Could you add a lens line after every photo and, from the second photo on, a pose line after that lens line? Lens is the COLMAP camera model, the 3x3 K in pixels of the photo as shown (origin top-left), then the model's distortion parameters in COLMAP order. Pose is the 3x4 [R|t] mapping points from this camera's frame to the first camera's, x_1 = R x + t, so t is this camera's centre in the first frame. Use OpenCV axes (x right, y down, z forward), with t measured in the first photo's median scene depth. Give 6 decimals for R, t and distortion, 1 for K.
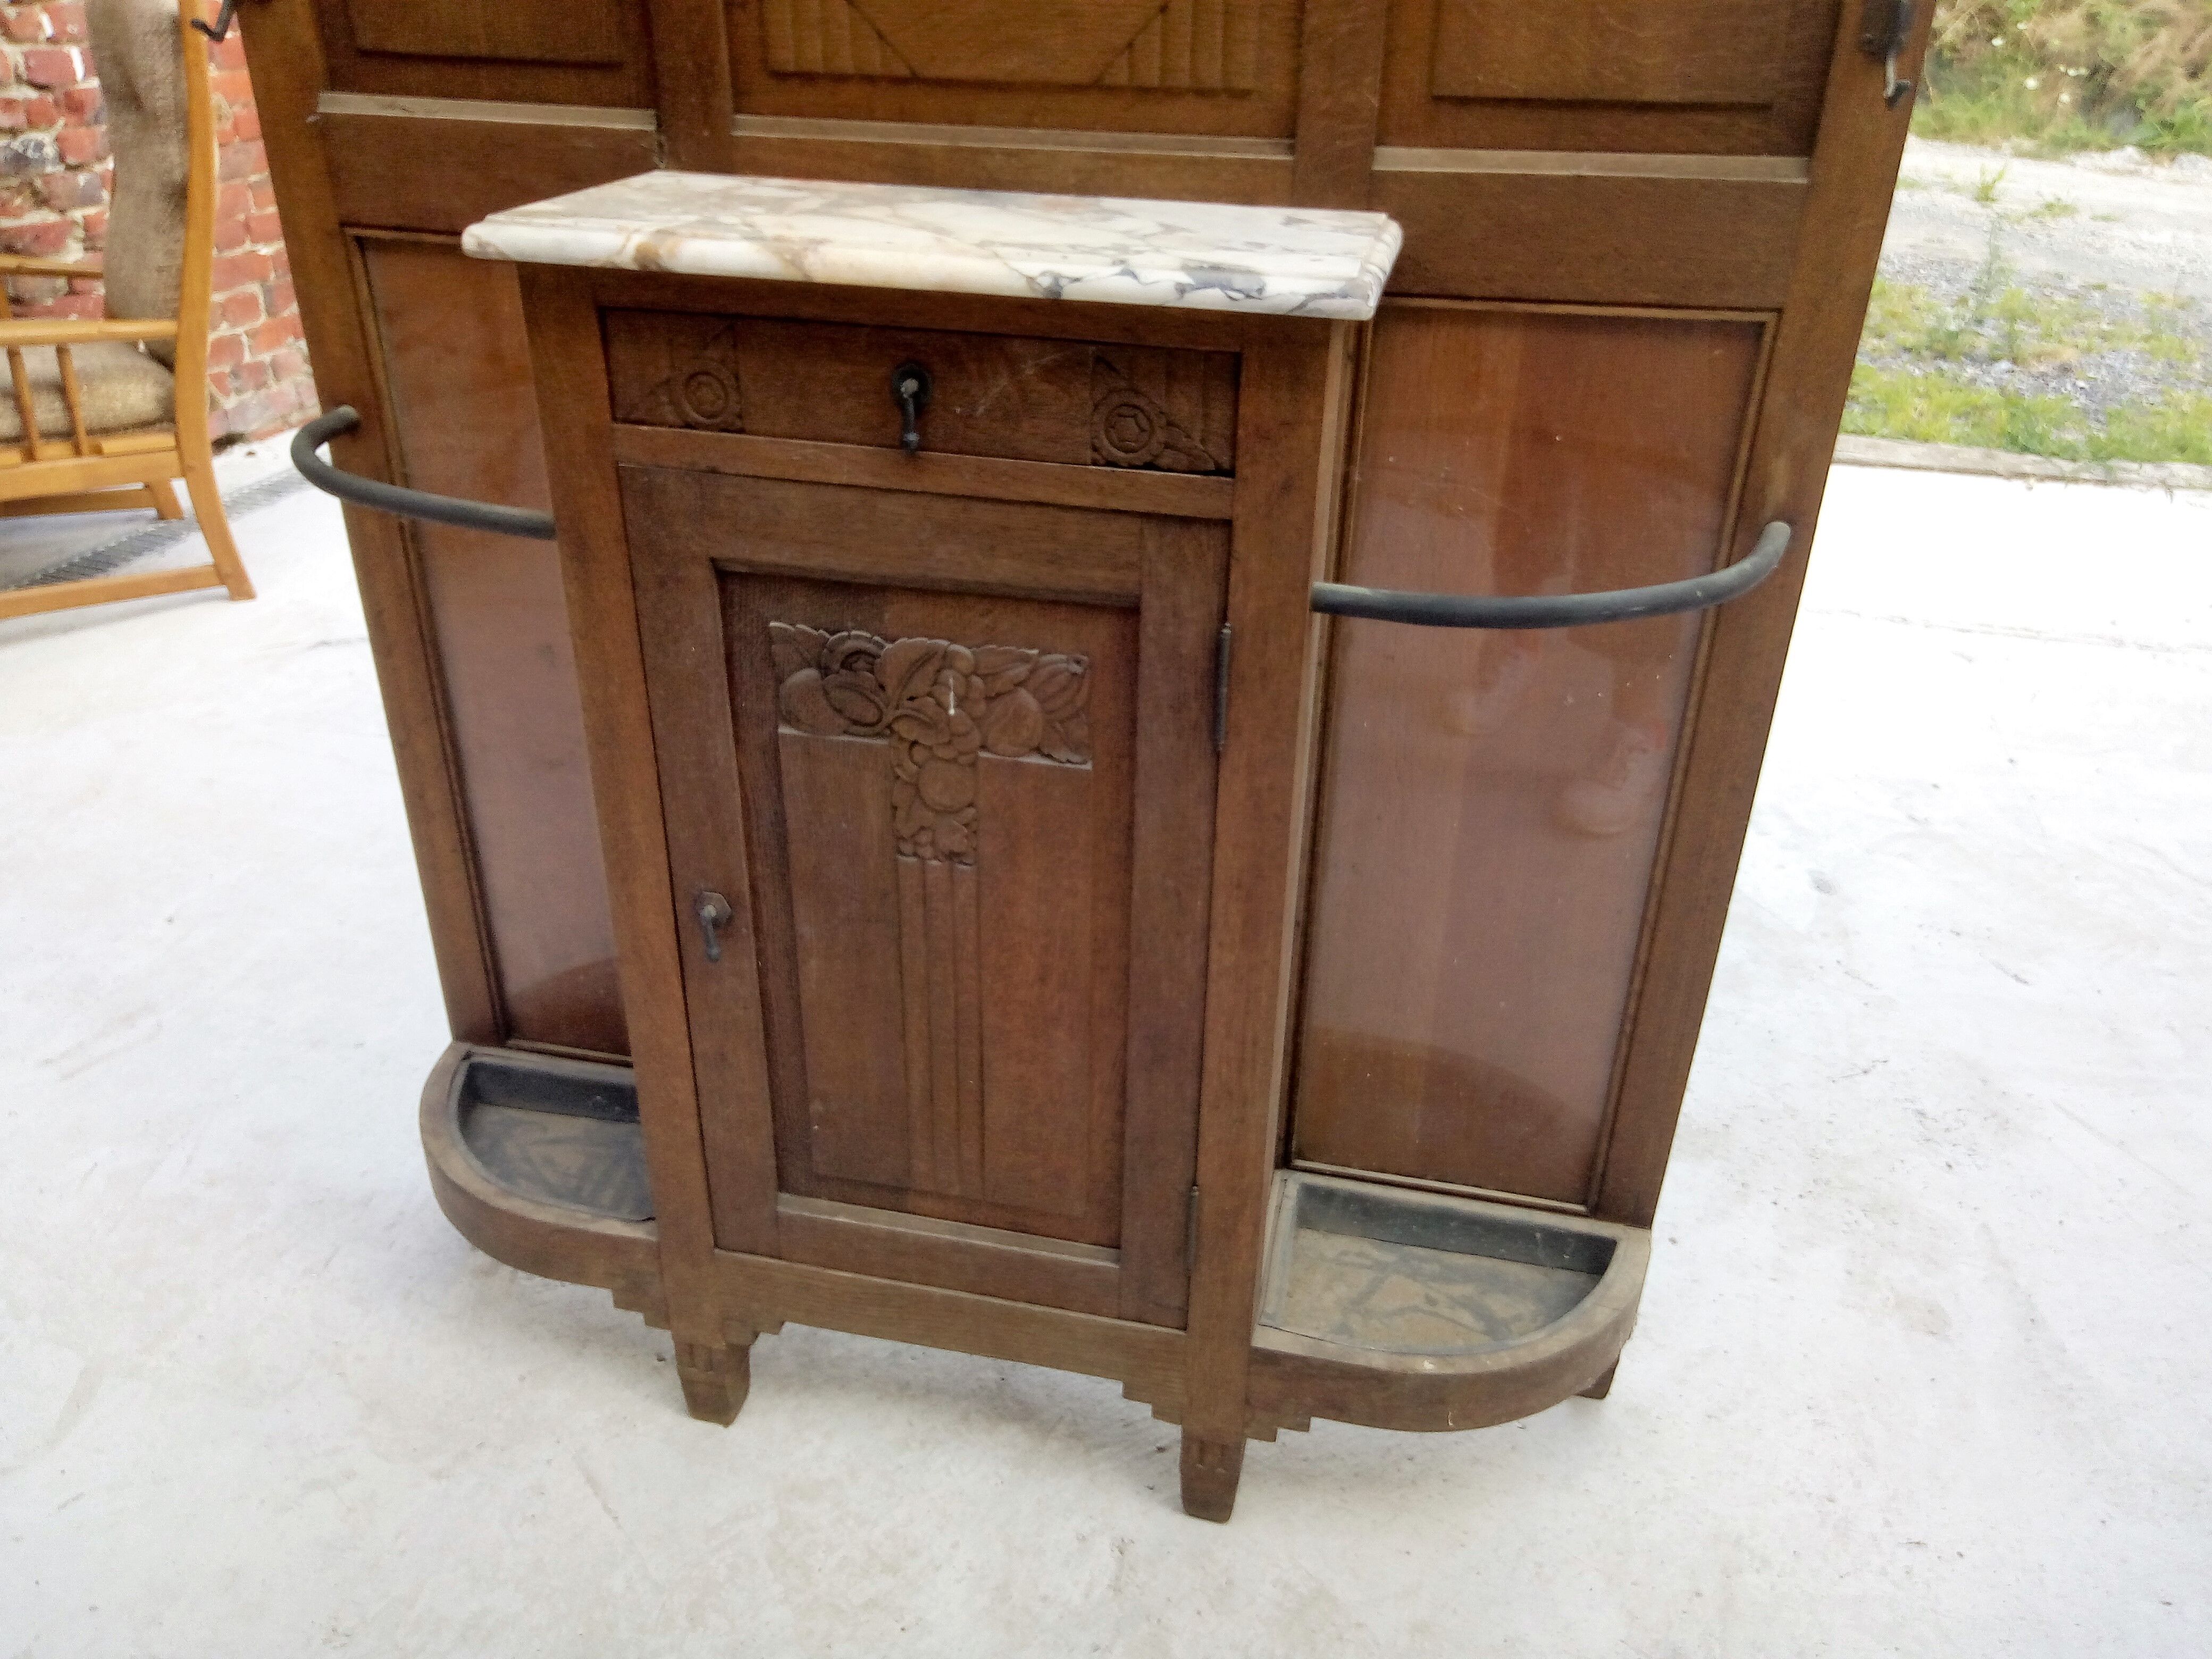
lens RADIAL K [[1718.3, 0, 1106.0], [0, 1718.3, 829.5], [0, 0, 1]] dist [0.152424, -0.002247]
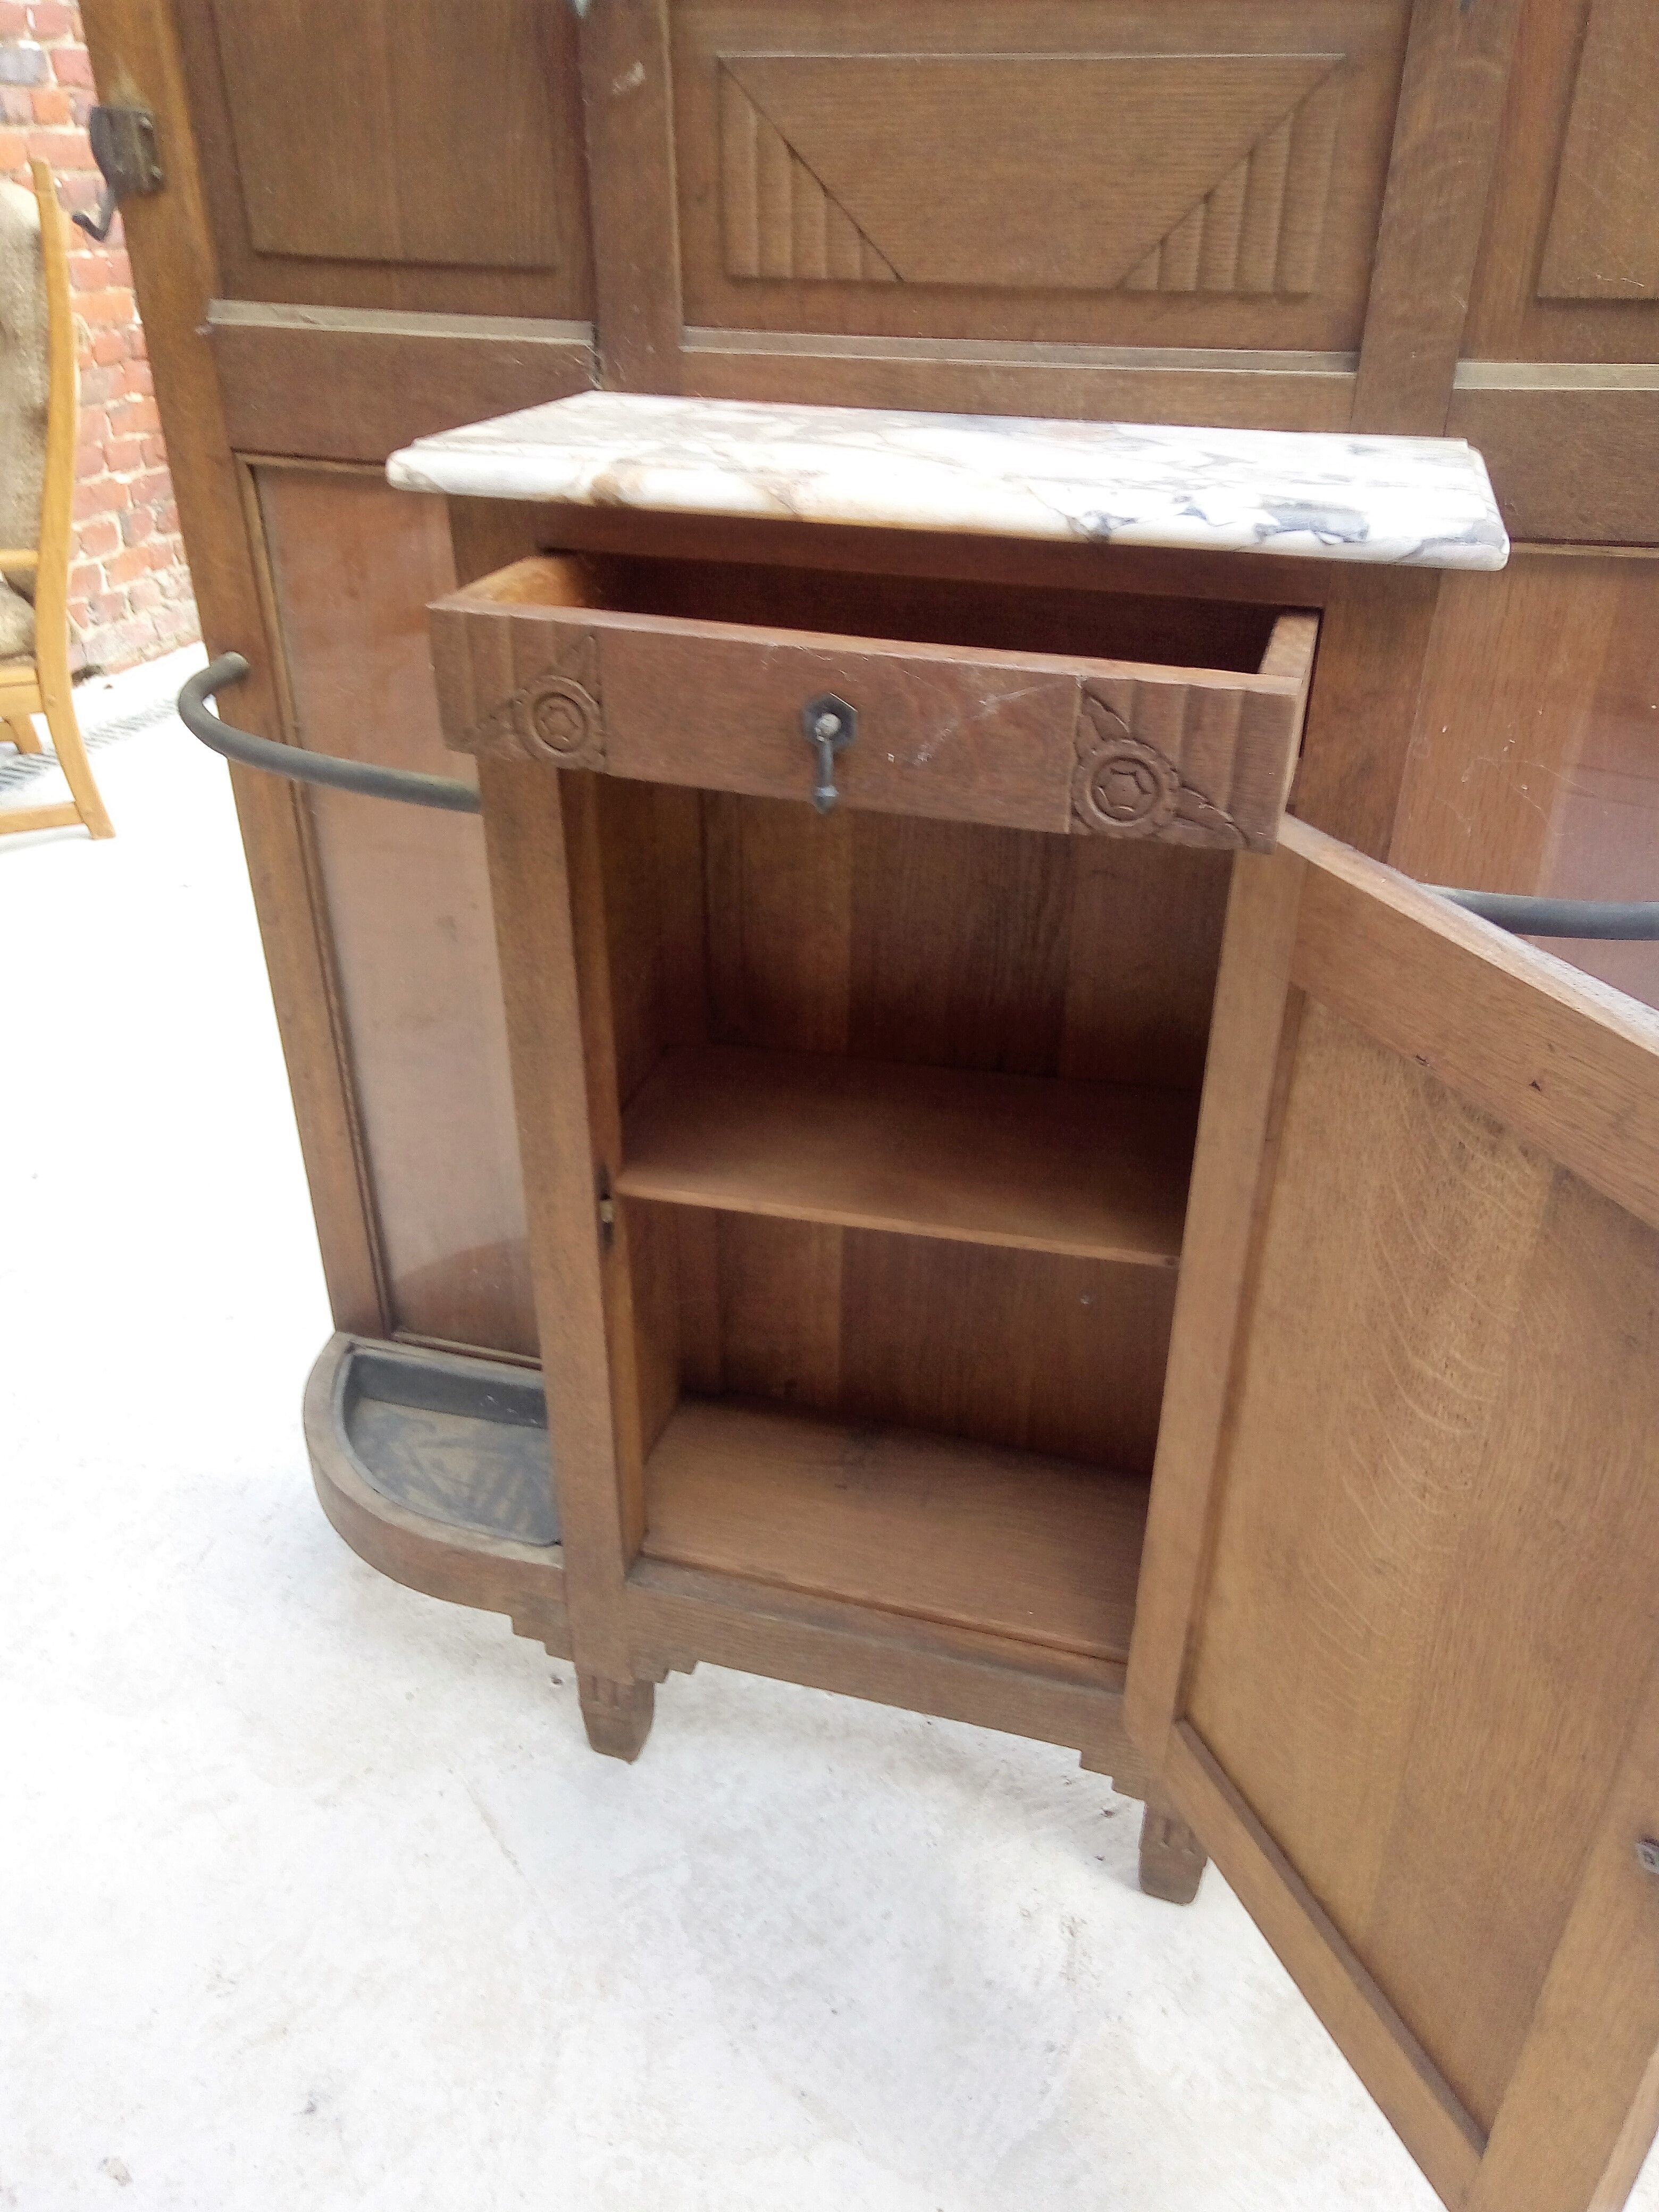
lens RADIAL K [[1654.3, 0, 890.5], [0, 1654.3, 1112.2], [0, 0, 1]] dist [0.131410, 0.004383]
pose [[0.999769, 0.019246, -0.009572, -0.081107], [-0.018909, 0.999239, 0.034119, -0.040026], [0.010222, -0.033930, 0.999372, 0.127231]]
